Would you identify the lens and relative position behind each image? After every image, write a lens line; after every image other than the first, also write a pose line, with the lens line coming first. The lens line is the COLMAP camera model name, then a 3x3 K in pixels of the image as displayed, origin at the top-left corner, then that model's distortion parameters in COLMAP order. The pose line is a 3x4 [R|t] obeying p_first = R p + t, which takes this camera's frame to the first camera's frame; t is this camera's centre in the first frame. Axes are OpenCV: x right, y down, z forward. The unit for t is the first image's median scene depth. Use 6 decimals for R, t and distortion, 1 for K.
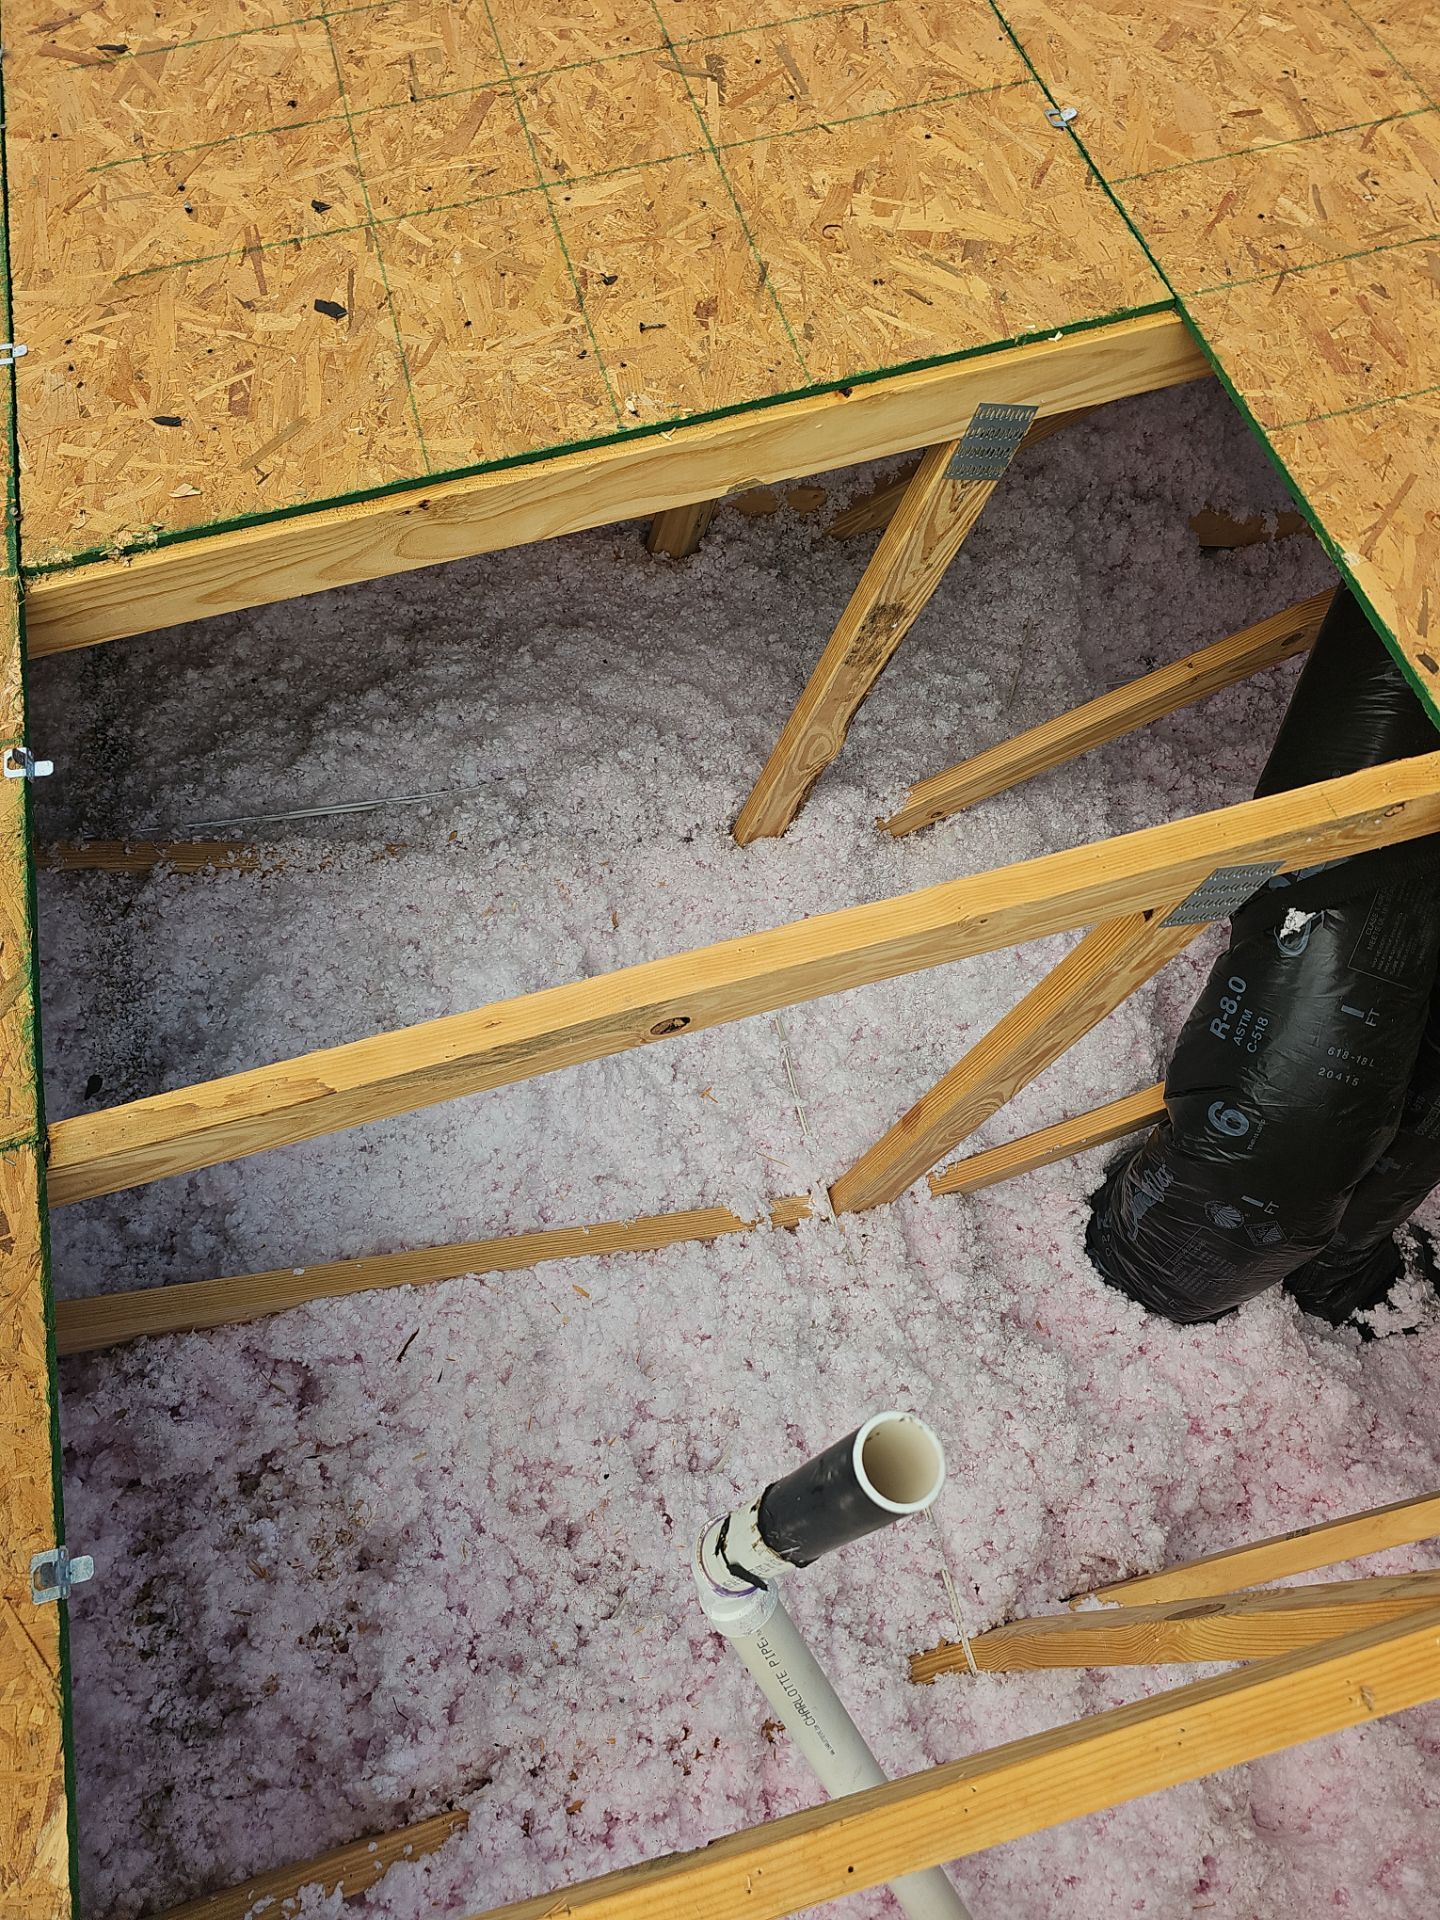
lens RADIAL K [[1288.8, 0, 721.6], [0, 1288.8, 968.9], [0, 0, 1]] dist [0.005655, -0.008340]
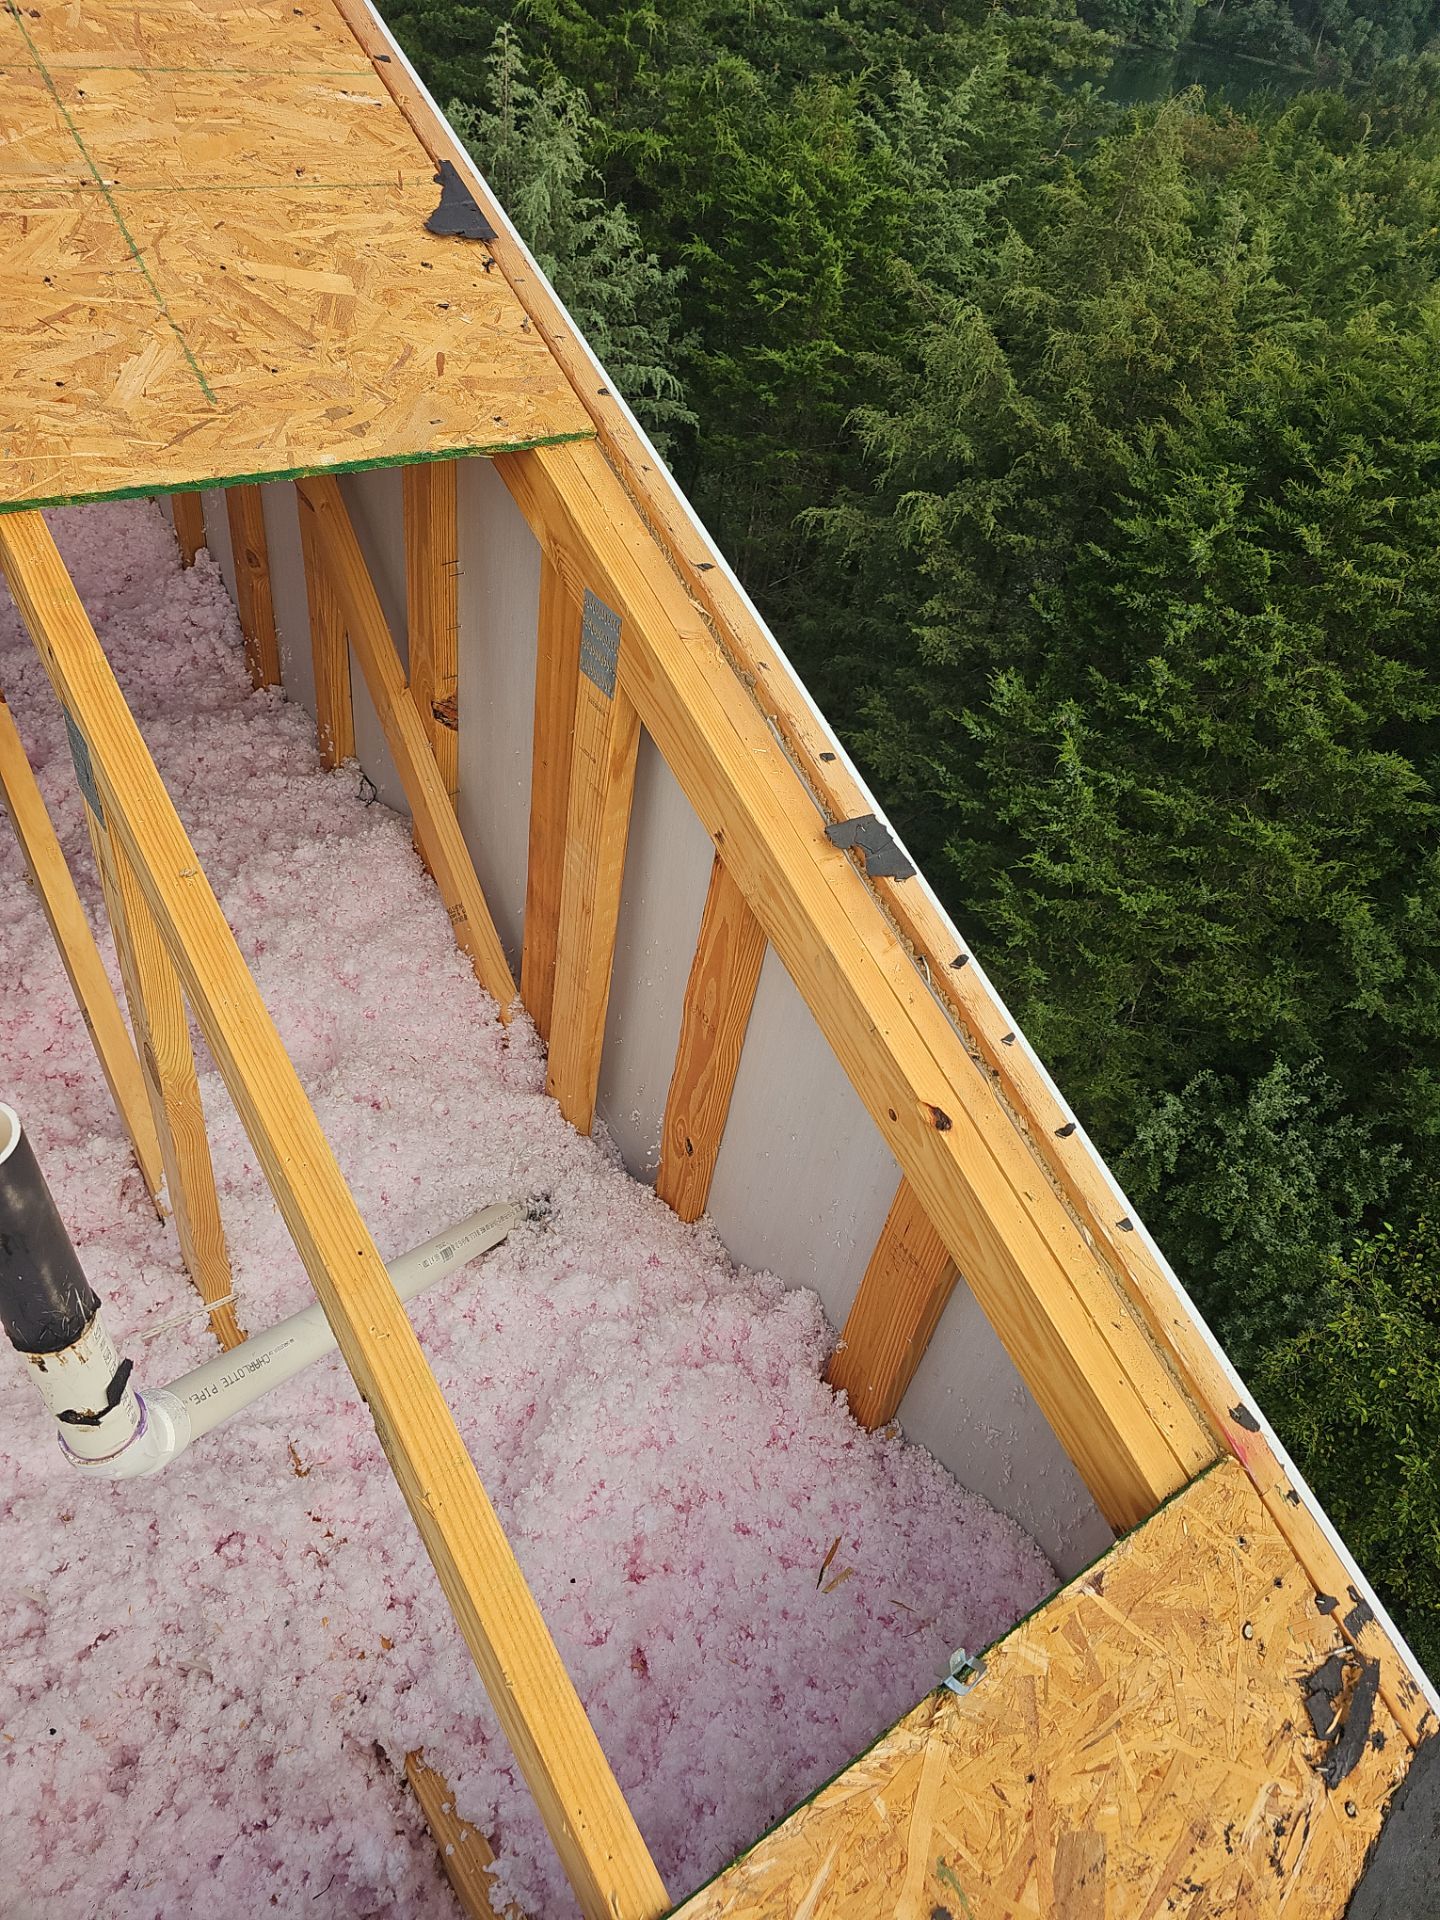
lens RADIAL K [[1288.8, 0, 726.0], [0, 1288.8, 954.1], [0, 0, 1]] dist [0.005655, -0.008340]
pose [[-0.259328, -0.861809, 0.435929, -0.143725], [0.688298, 0.151712, 0.709386, 0.022334], [-0.677491, 0.484013, 0.553838, -0.014125]]
